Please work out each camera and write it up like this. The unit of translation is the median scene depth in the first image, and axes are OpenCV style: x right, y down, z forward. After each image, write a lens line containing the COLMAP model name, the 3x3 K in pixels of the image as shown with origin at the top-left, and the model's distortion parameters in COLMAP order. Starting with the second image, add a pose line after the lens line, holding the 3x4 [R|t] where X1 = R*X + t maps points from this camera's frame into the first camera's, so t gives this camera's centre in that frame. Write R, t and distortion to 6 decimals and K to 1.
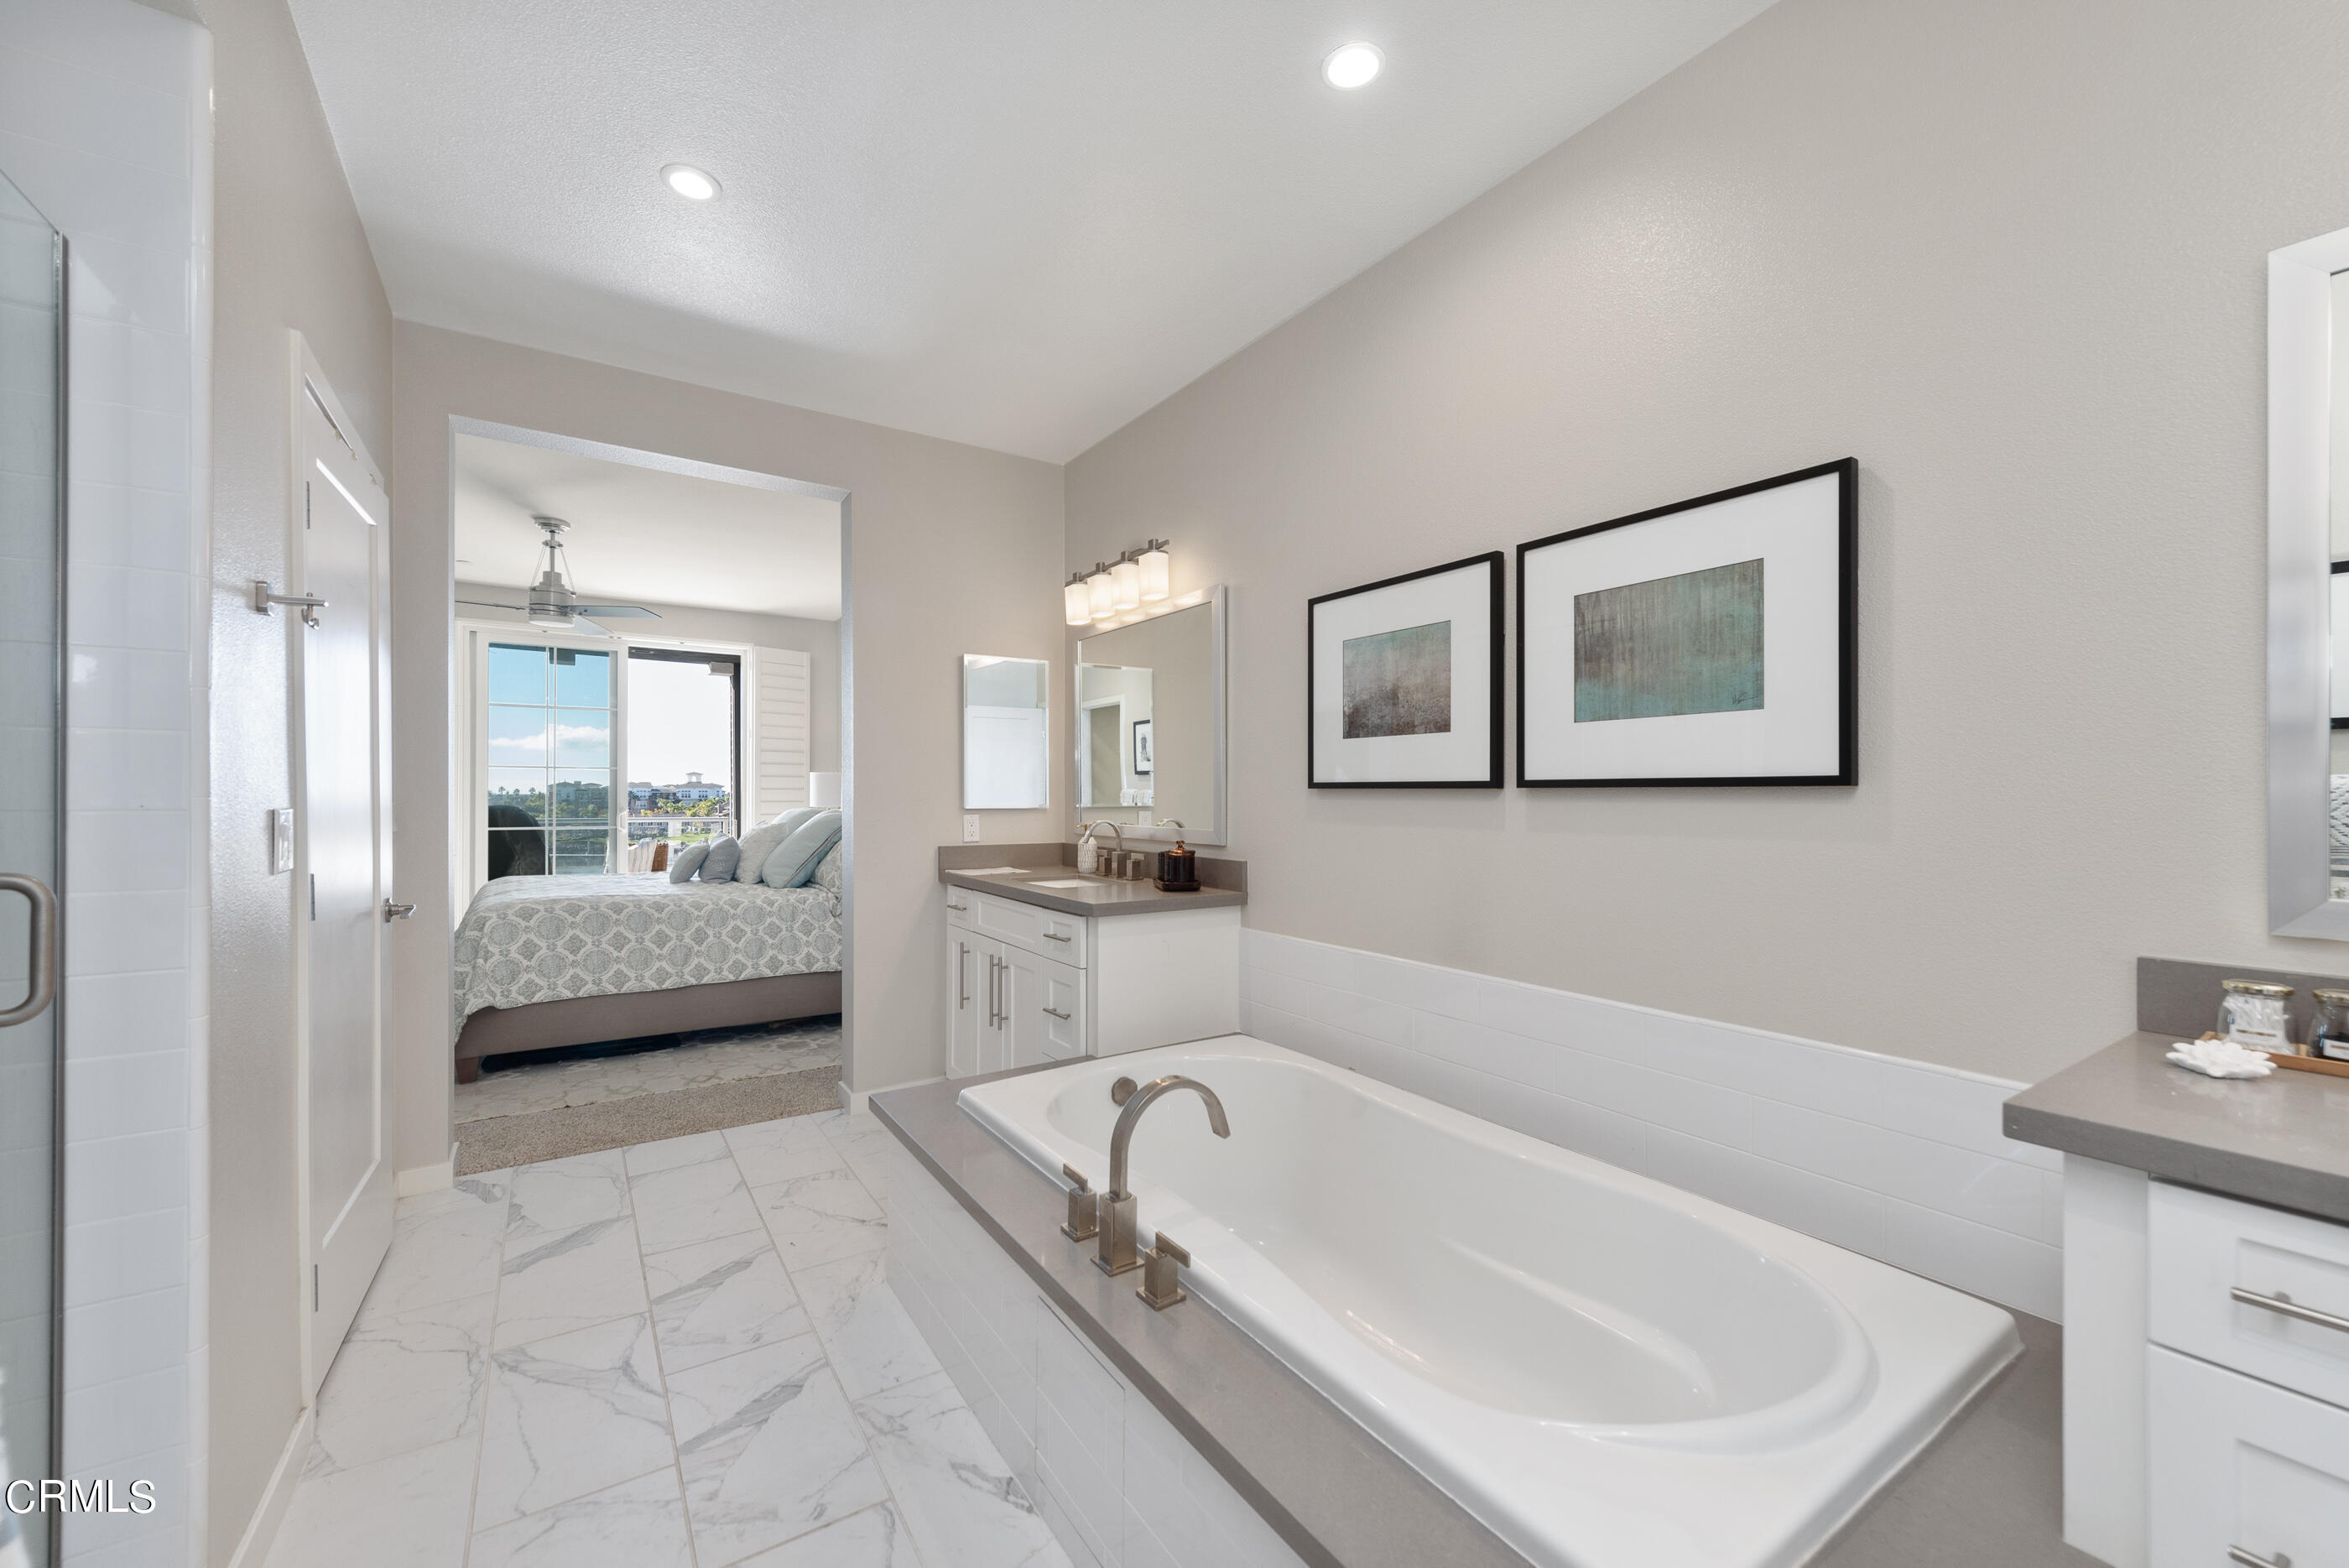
lens RADIAL K [[936.3, 0, 1177.5], [0, 936.3, 790.4], [0, 0, 1]] dist [0.001333, -0.000021]
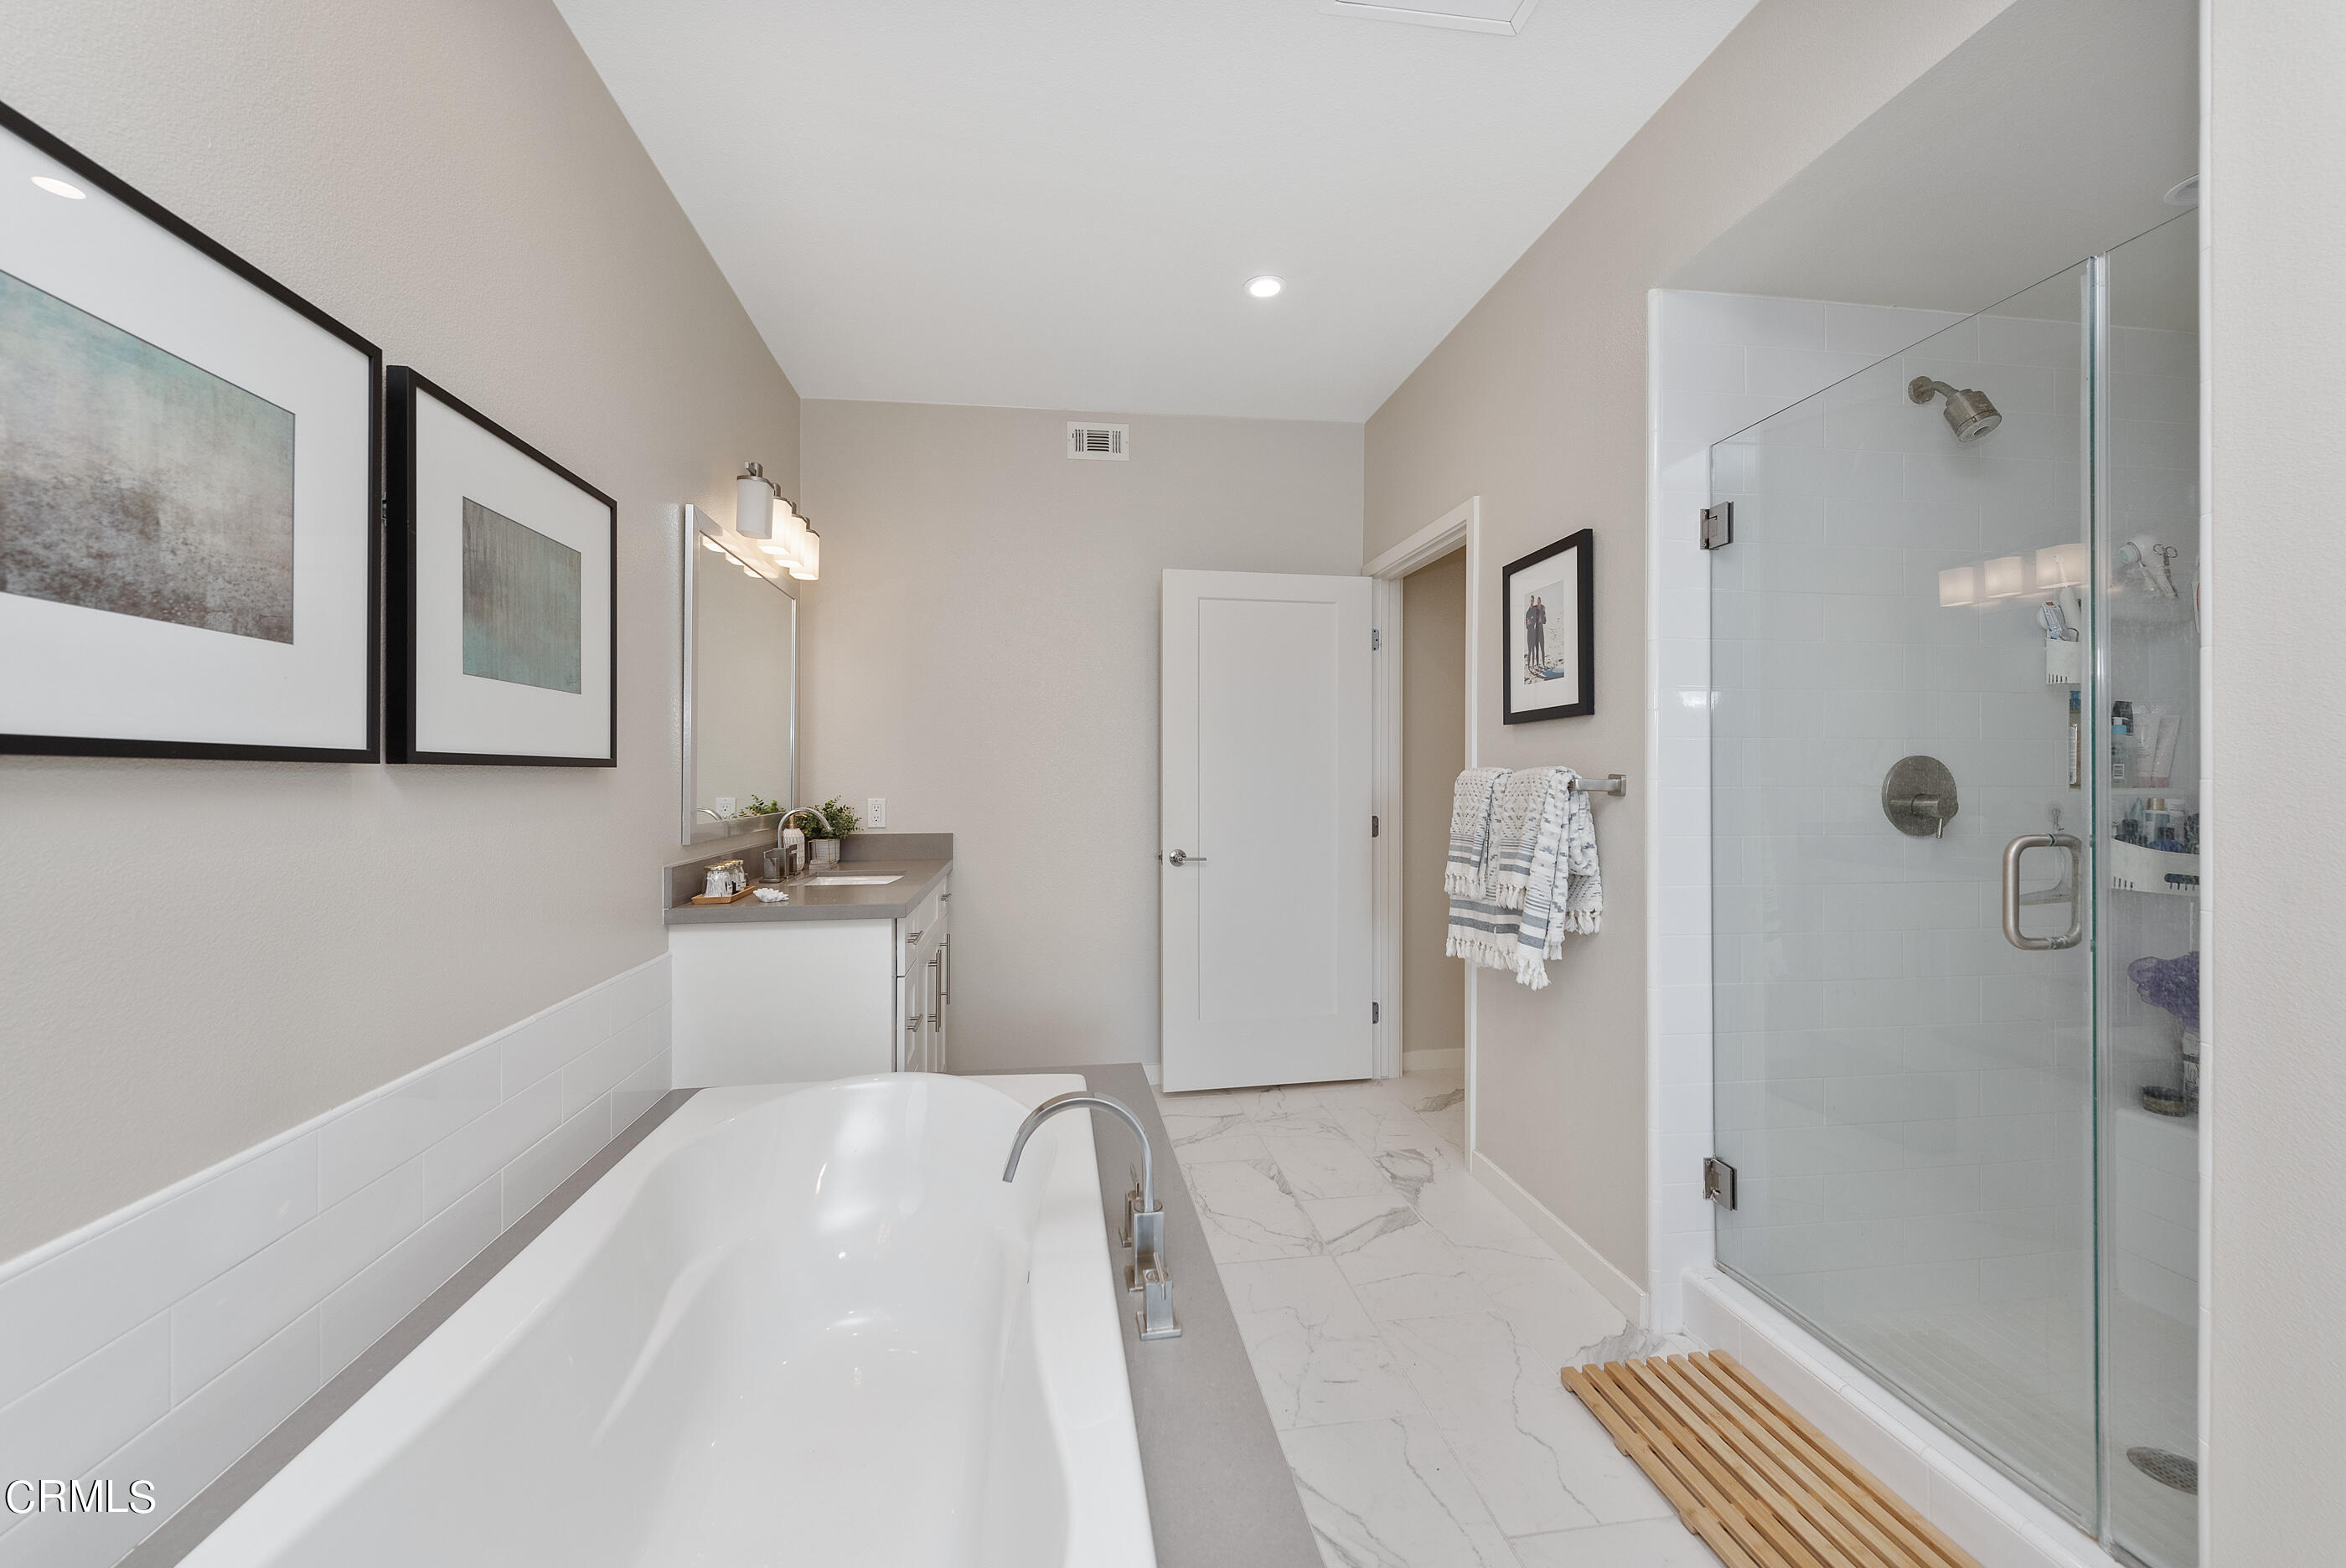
lens RADIAL K [[934.9, 0, 1176.0], [0, 934.9, 790.4], [0, 0, 1]] dist [0.001333, -0.000021]
pose [[-0.901350, -0.008773, 0.433002, -0.331172], [-0.005879, 0.999951, 0.008021, 0.006653], [-0.433051, 0.004684, -0.901357, 1.236661]]
